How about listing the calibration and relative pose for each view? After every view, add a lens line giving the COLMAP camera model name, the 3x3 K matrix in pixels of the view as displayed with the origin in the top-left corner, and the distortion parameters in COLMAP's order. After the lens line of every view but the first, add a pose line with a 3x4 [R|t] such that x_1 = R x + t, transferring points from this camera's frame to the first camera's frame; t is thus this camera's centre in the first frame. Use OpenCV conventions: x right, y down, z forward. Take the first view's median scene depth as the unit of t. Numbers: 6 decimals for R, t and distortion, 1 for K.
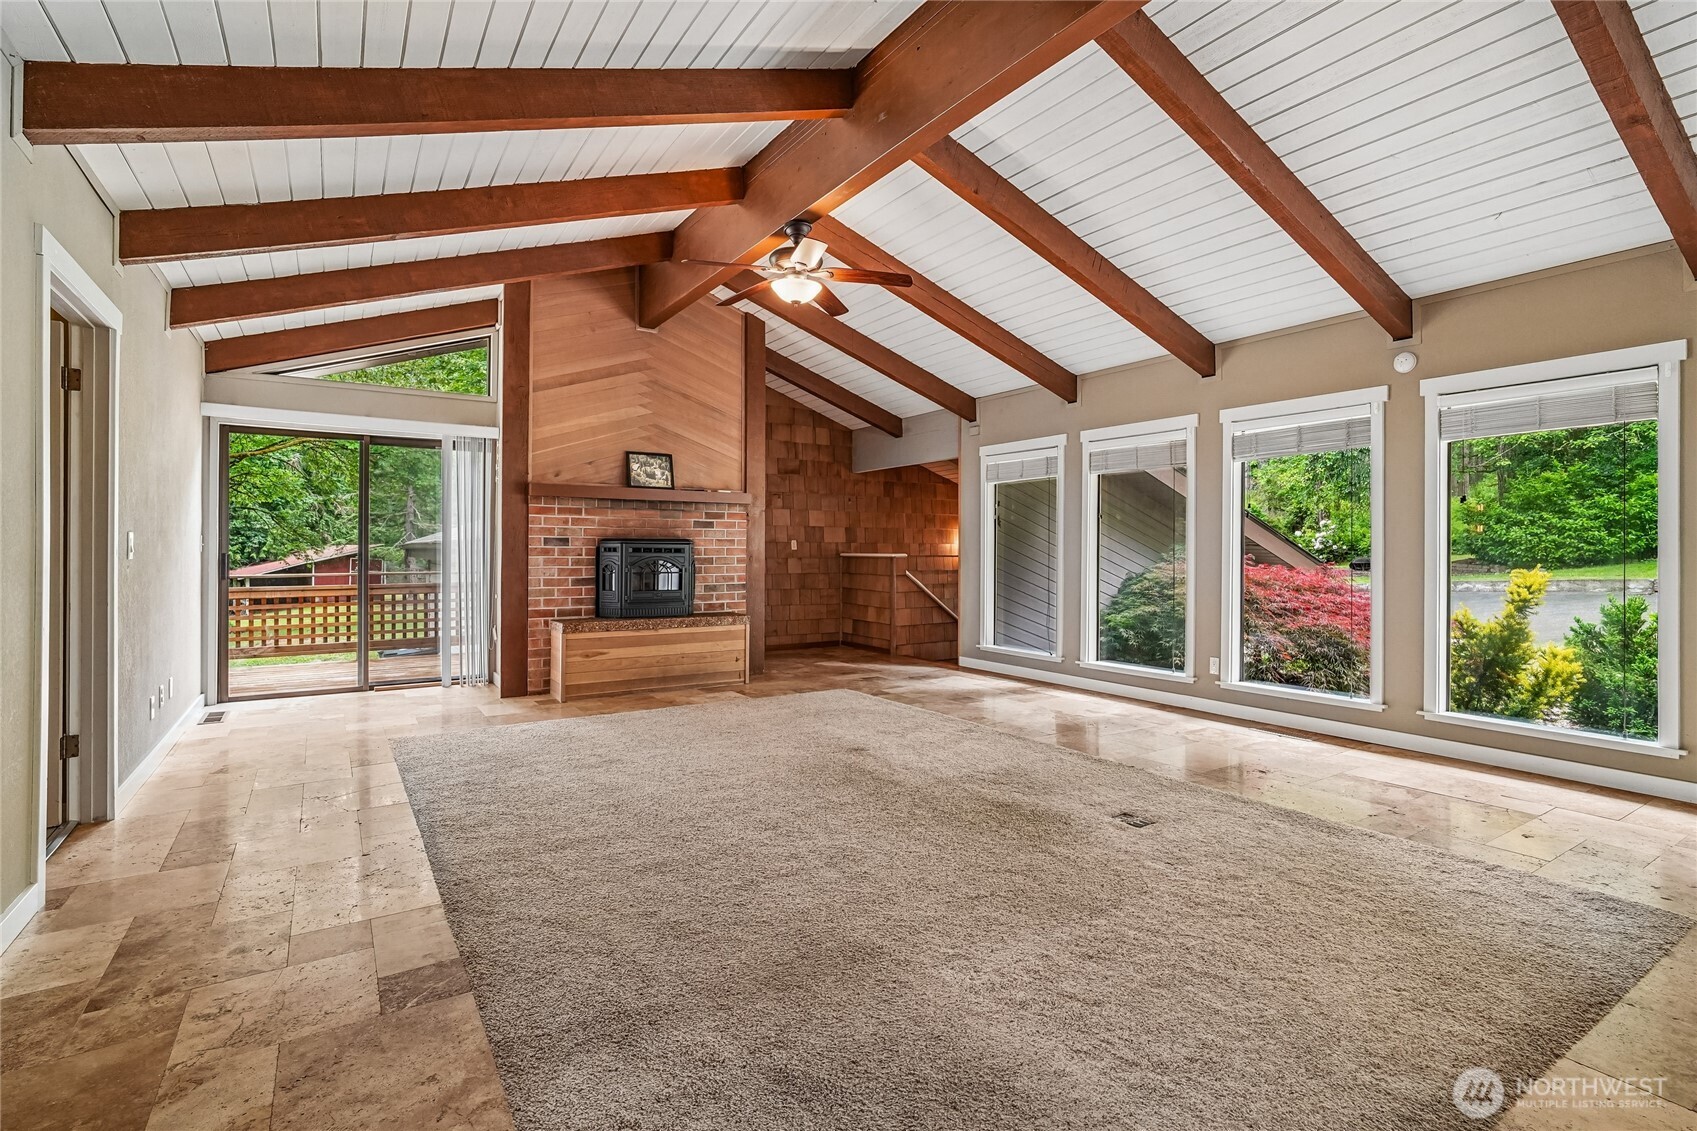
lens RADIAL K [[805.4, 0, 852.1], [0, 805.4, 542.2], [0, 0, 1]] dist [-0.013111, 0.005933]
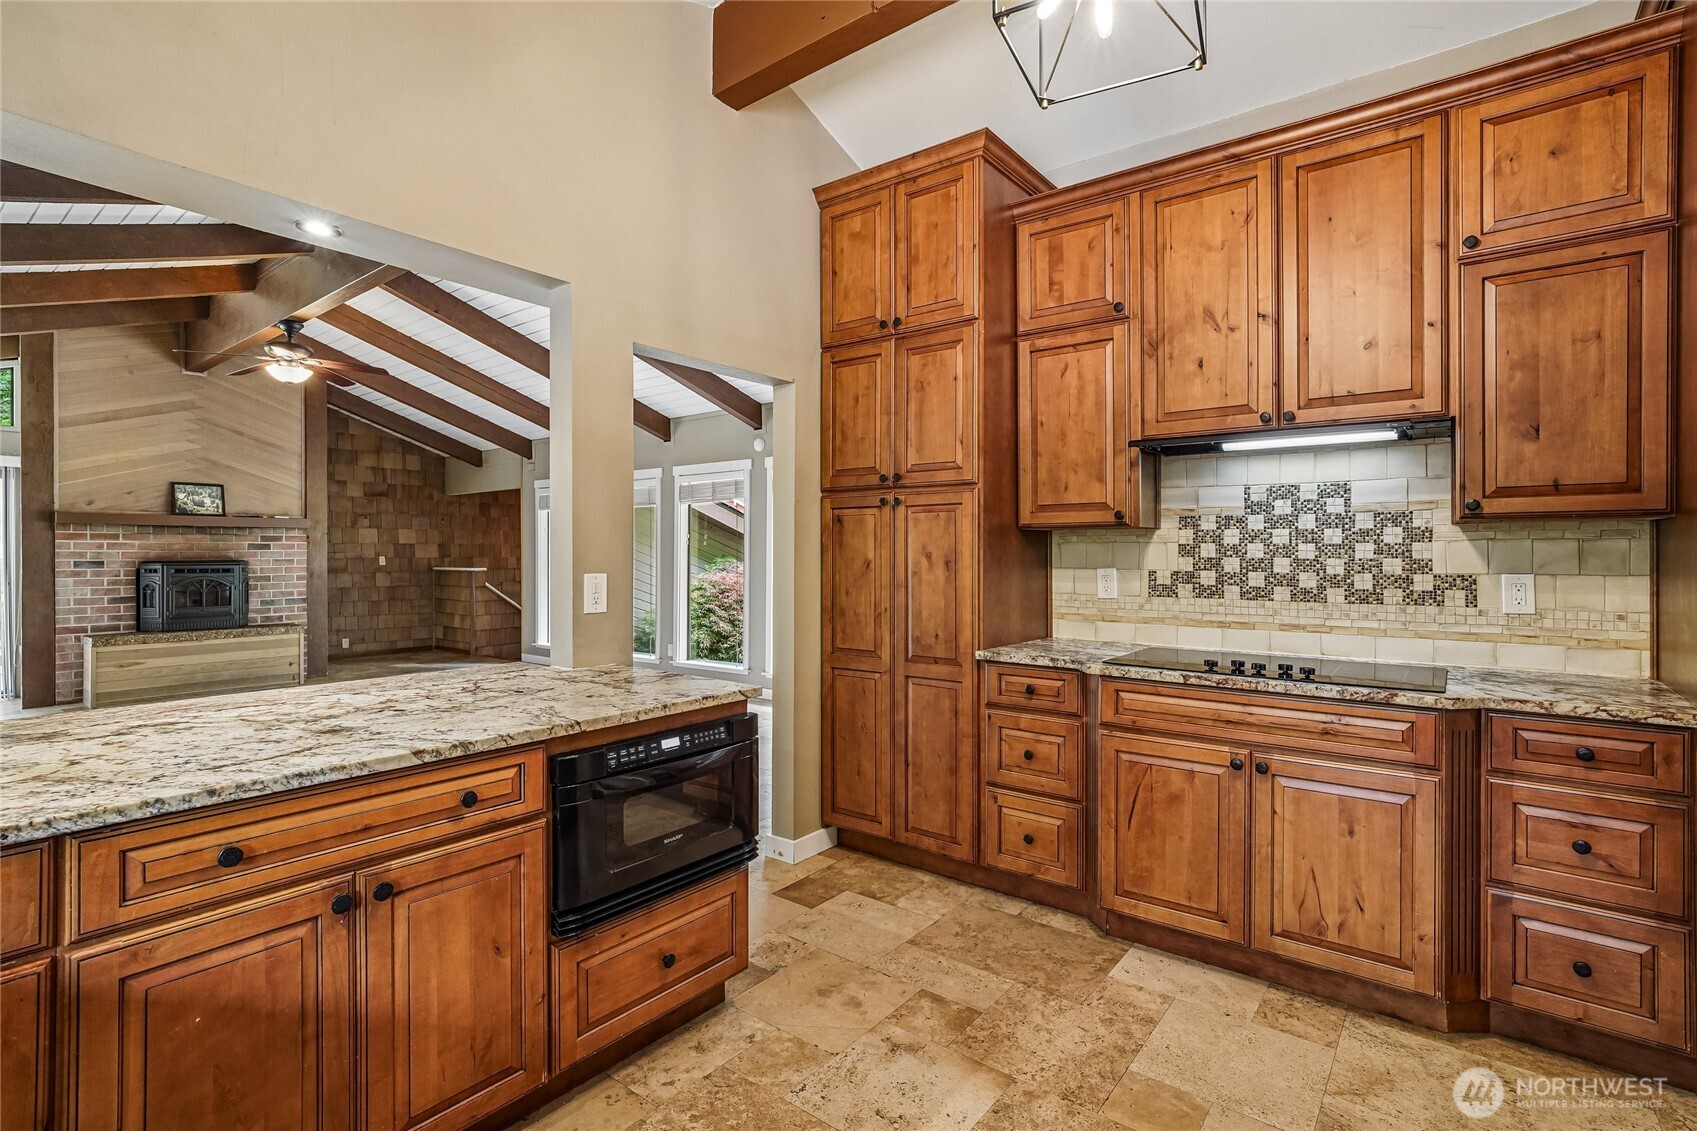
lens RADIAL K [[805.4, 0, 845.8], [0, 805.4, 552.1], [0, 0, 1]] dist [-0.013111, 0.005933]
pose [[0.947307, -0.005145, 0.320287, 0.242460], [0.002192, 0.999952, 0.009579, -0.023877], [-0.320321, -0.008372, 0.947272, -0.340393]]
